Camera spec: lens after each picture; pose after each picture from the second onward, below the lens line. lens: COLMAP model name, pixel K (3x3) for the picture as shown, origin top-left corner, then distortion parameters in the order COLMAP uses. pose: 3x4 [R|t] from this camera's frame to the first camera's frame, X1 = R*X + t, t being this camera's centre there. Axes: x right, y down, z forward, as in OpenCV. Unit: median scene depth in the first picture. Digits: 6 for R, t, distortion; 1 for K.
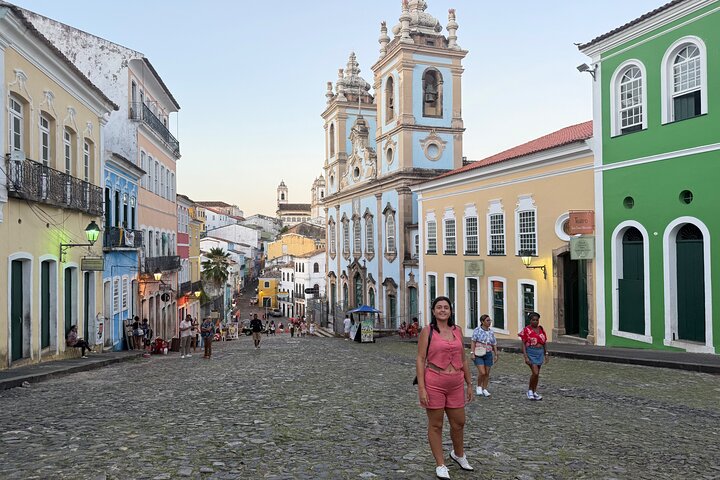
lens RADIAL K [[505.2, 0, 357.9], [0, 505.2, 240.6], [0, 0, 1]] dist [0.101566, -0.147395]
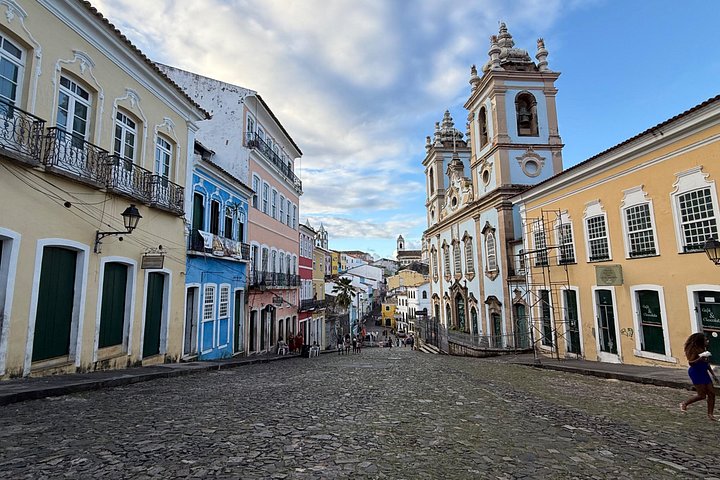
lens RADIAL K [[356.1, 0, 361.3], [0, 356.1, 237.3], [0, 0, 1]] dist [-0.000618, 0.002170]
pose [[0.965194, -0.041443, -0.258229, -0.000987], [0.010690, 0.992792, -0.119375, 0.040930], [0.261315, 0.112459, 0.958680, 0.246492]]
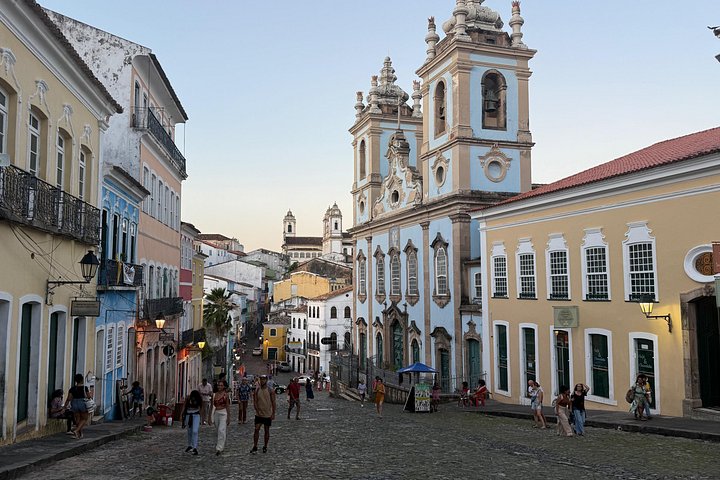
lens RADIAL K [[587.8, 0, 360.0], [0, 587.8, 240.0], [0, 0, 1]] dist [0.129858, -0.235681]
pose [[0.999717, 0.006073, -0.023017, -0.044649], [-0.007644, 0.997604, -0.068764, 0.001745], [0.022544, 0.068921, 0.997367, 0.058404]]
